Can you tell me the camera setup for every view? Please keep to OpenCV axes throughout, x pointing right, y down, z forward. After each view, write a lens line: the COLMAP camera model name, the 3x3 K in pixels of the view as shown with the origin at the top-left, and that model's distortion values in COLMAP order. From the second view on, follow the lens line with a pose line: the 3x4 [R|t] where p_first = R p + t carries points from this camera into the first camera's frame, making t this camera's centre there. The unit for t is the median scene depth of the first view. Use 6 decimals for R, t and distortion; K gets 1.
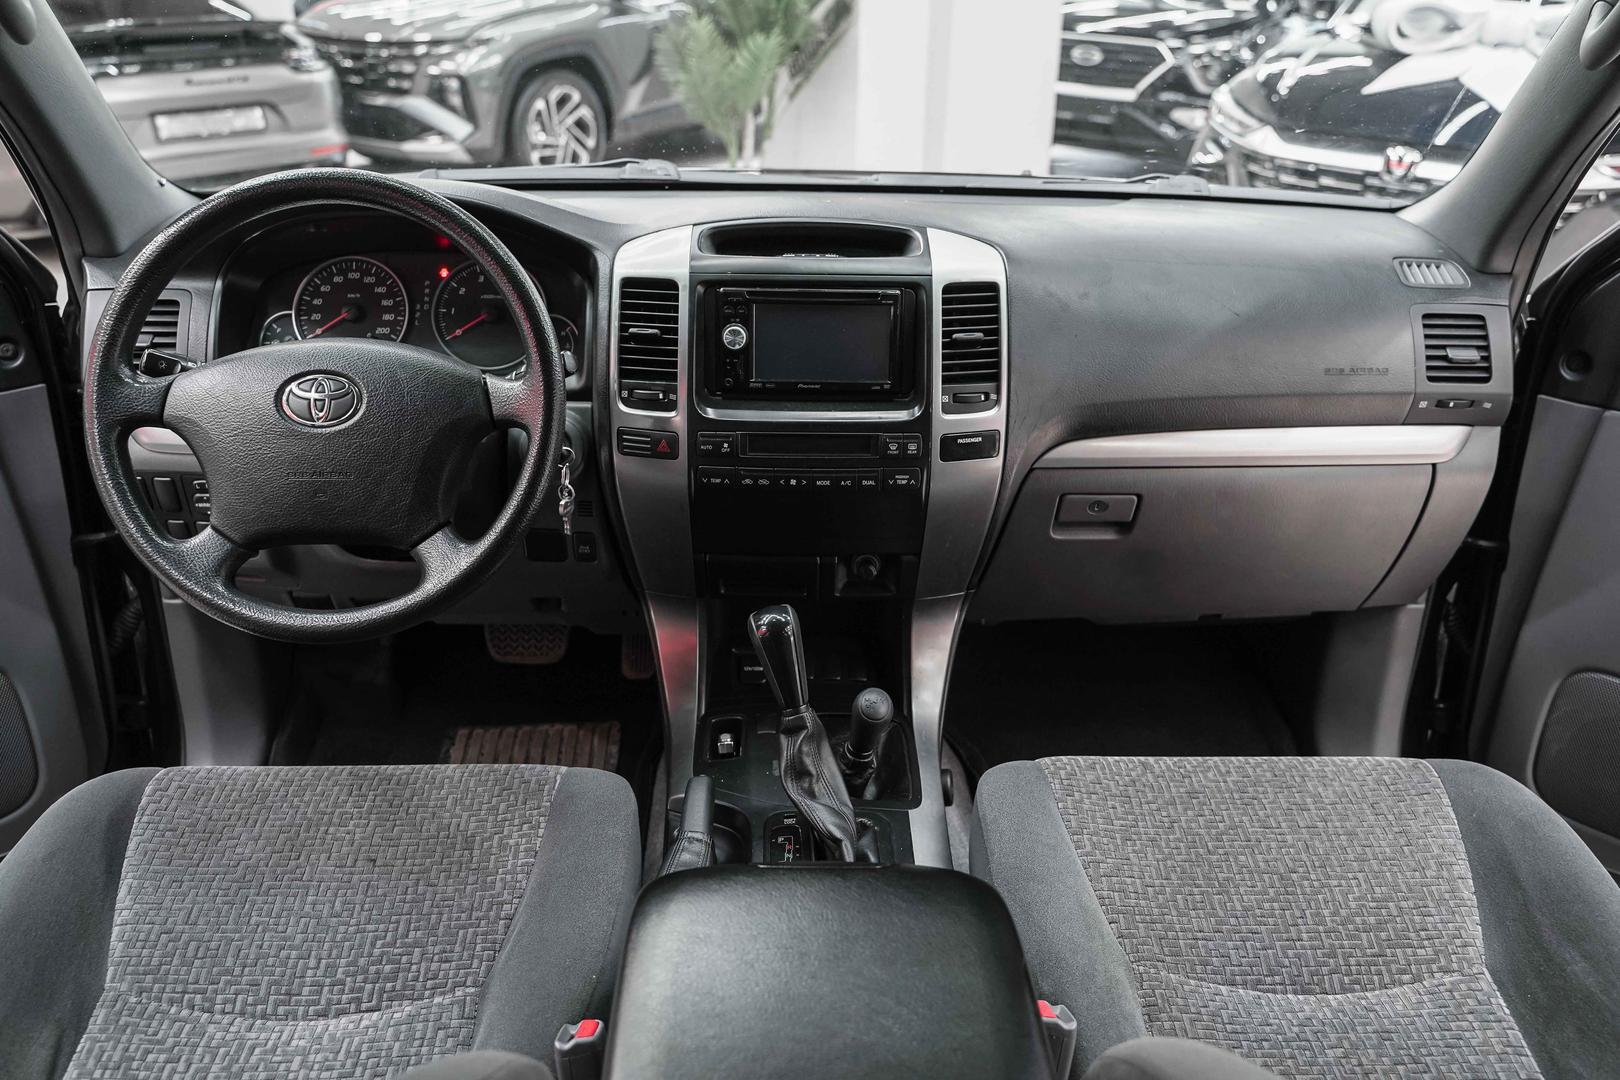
lens RADIAL K [[1408.7, 0, 810.0], [0, 1408.7, 540.0], [0, 0, 1]] dist [-0.010875, 0.006491]
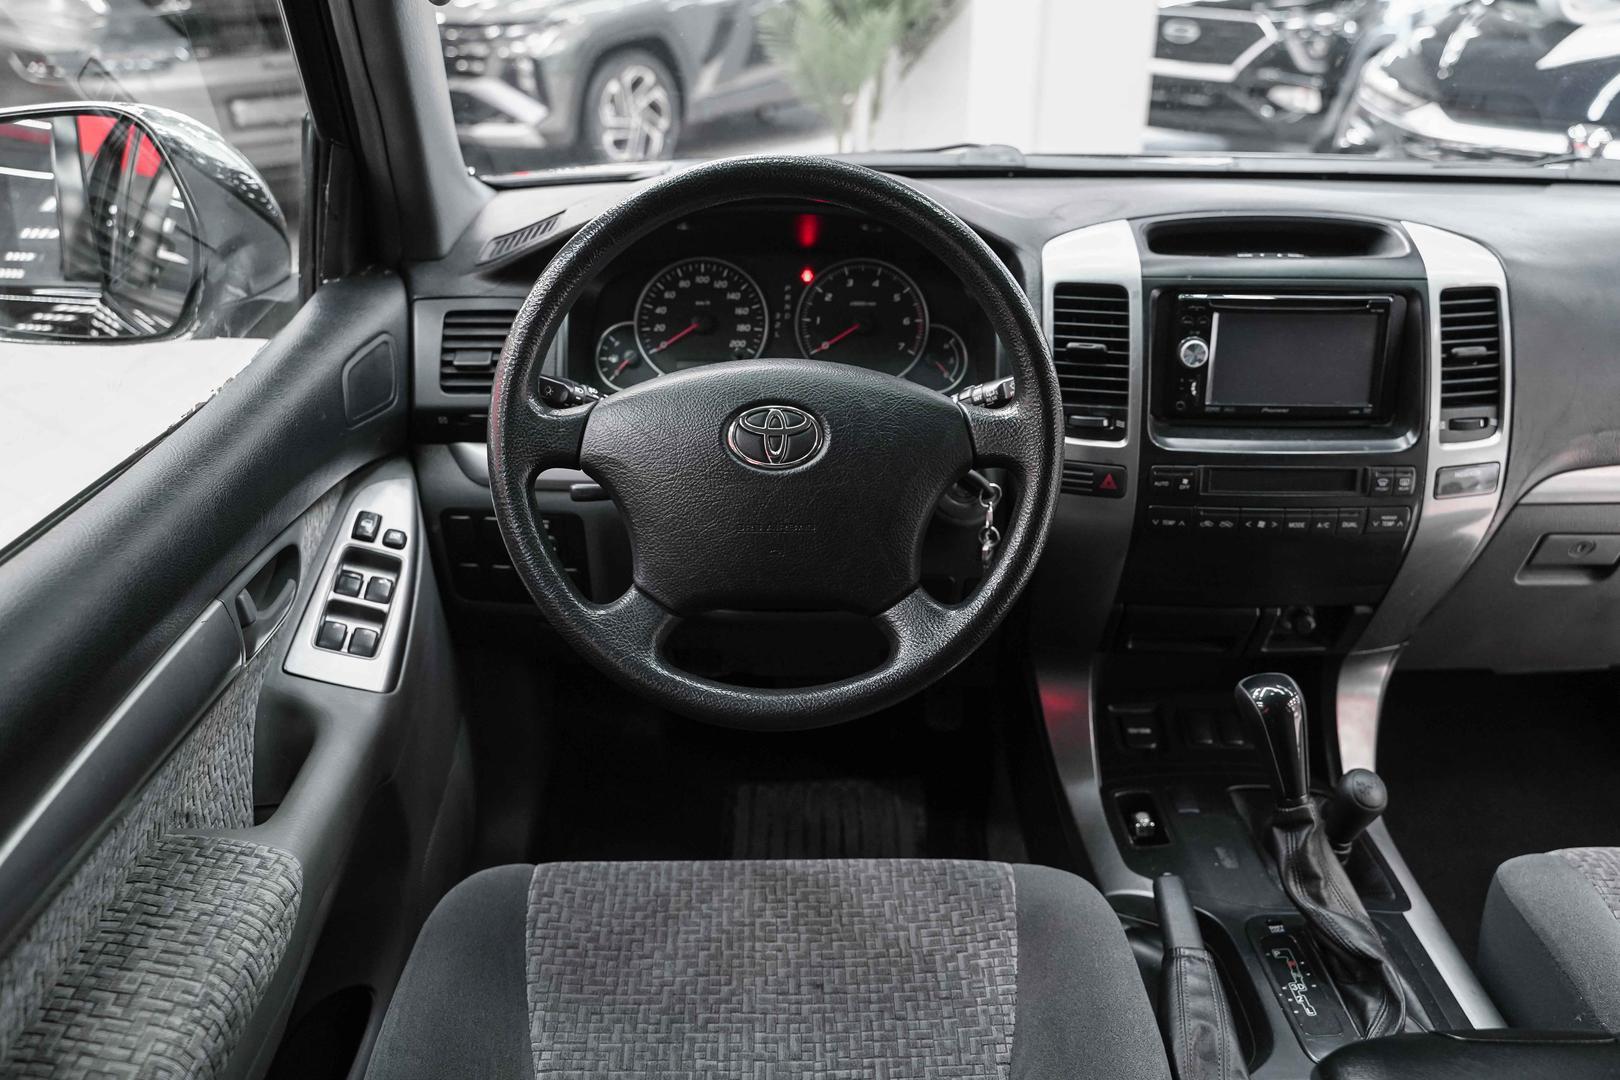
lens RADIAL K [[1434.6, 0, 808.7], [0, 1434.6, 550.2], [0, 0, 1]] dist [-0.009646, -0.004595]
pose [[0.999846, -0.001629, -0.017463, -0.266814], [0.001847, 0.999920, 0.012482, -0.036628], [0.017442, -0.012512, 0.999770, 0.134621]]
